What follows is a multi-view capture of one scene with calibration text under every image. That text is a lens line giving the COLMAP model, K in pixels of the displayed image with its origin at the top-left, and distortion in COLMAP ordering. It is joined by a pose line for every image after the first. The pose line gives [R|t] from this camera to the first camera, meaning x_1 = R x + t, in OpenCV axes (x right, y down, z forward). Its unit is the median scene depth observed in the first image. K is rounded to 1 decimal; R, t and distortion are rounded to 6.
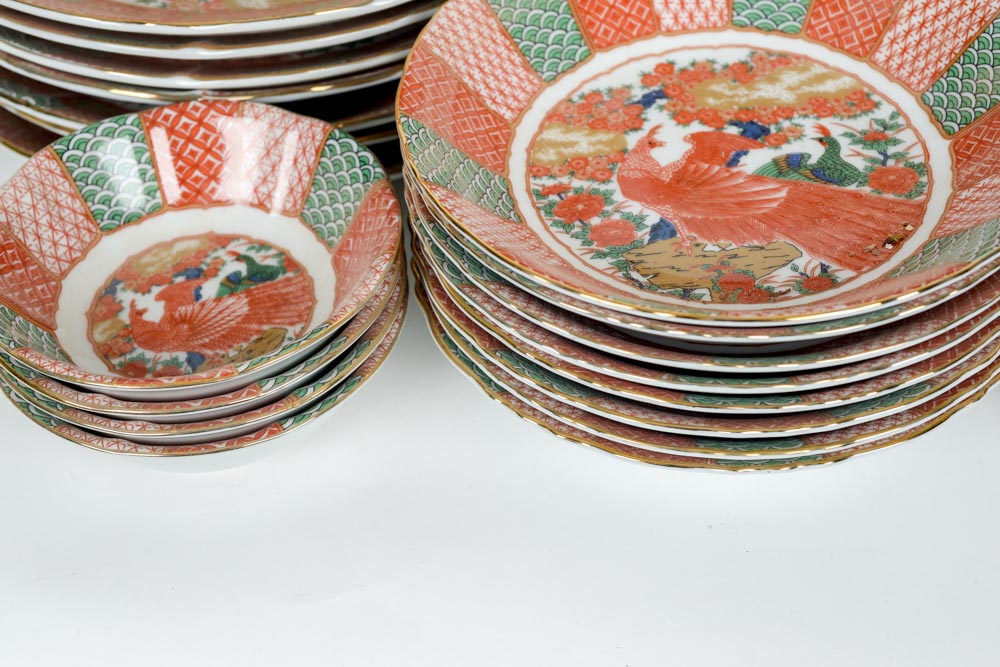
lens RADIAL K [[1820.5, 0, 500.0], [0, 1820.5, 333.5], [0, 0, 1]] dist [0.032987, 0.102251]
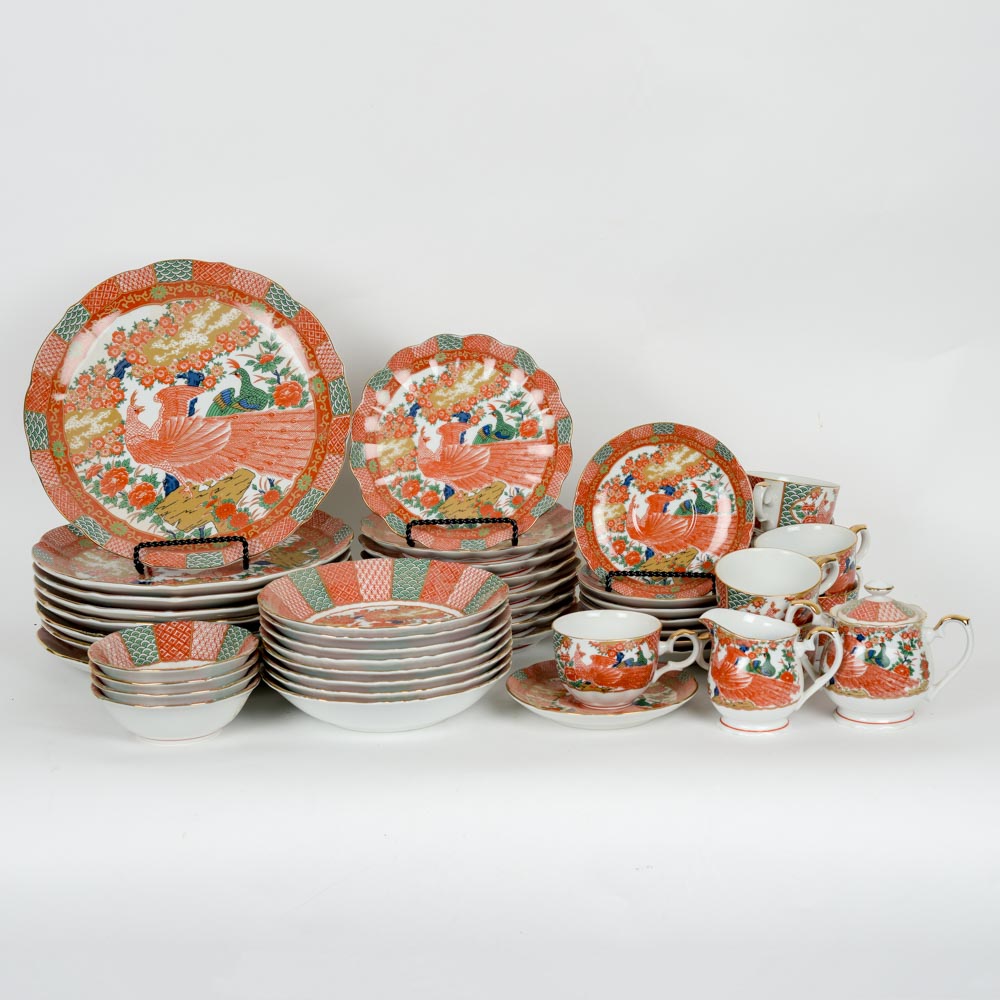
lens RADIAL K [[2333.4, 0, 549.2], [0, 2333.4, 500.3], [0, 0, 1]] dist [0.025976, 0.151071]
pose [[0.995215, 0.001882, 0.097690, 0.031130], [0.048664, 0.857436, -0.512285, 1.424048], [-0.084727, 0.514588, 0.853241, -1.894280]]
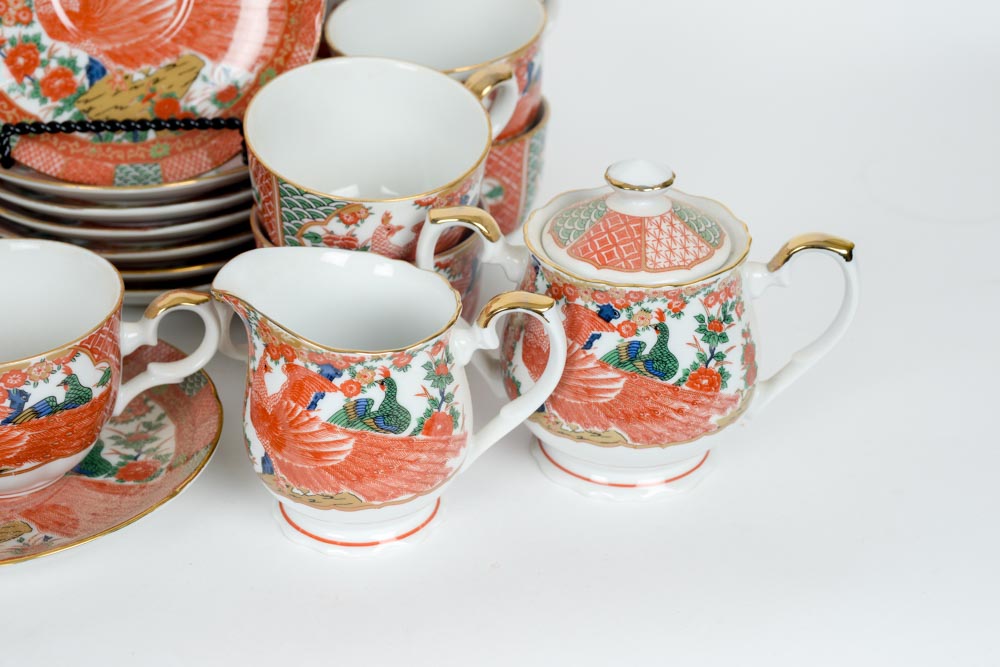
lens RADIAL K [[1853.0, 0, 500.0], [0, 1853.0, 333.5], [0, 0, 1]] dist [0.031463, 0.128770]
pose [[0.955516, -0.111138, 0.273200, 0.413221], [0.174649, 0.959634, -0.220454, 0.226324], [-0.237671, 0.258361, 0.936356, -0.110094]]
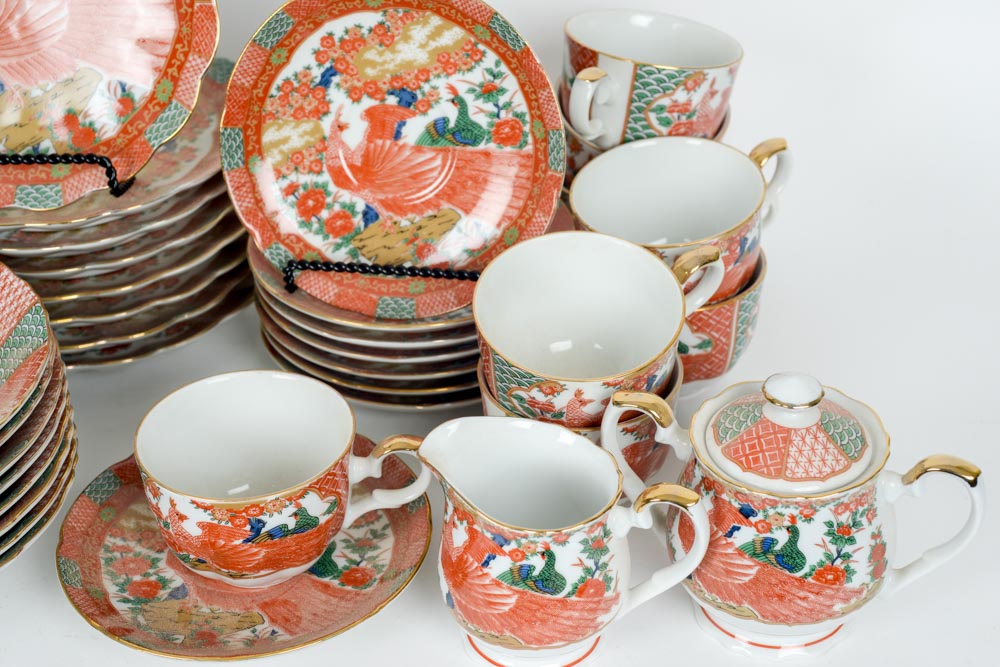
lens RADIAL K [[1820.5, 0, 500.0], [0, 1820.5, 333.5], [0, 0, 1]] dist [0.032987, 0.102251]
pose [[0.998065, -0.022150, 0.058099, 0.528600], [0.032317, 0.983068, -0.180367, 0.093123], [-0.053120, 0.181896, 0.981882, -0.325771]]
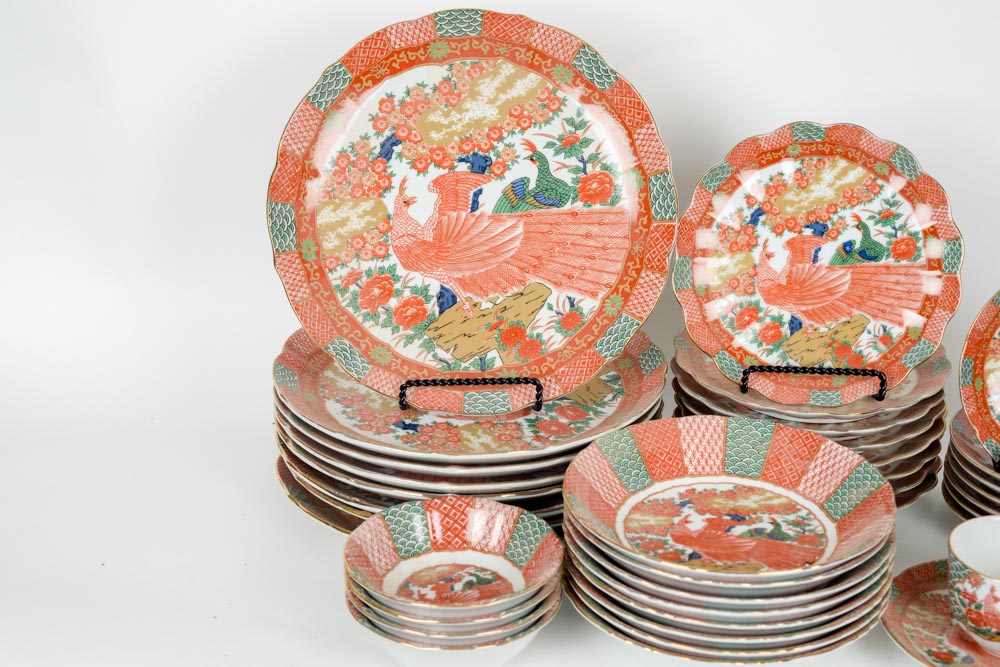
lens RADIAL K [[1757.8, 0, 500.0], [0, 1757.8, 333.5], [0, 0, 1]] dist [0.032954, 0.087366]
pose [[0.998857, 0.043737, 0.019277, -0.162215], [-0.033733, 0.930802, -0.363963, 0.402004], [-0.033862, 0.362897, 0.931214, -0.832885]]
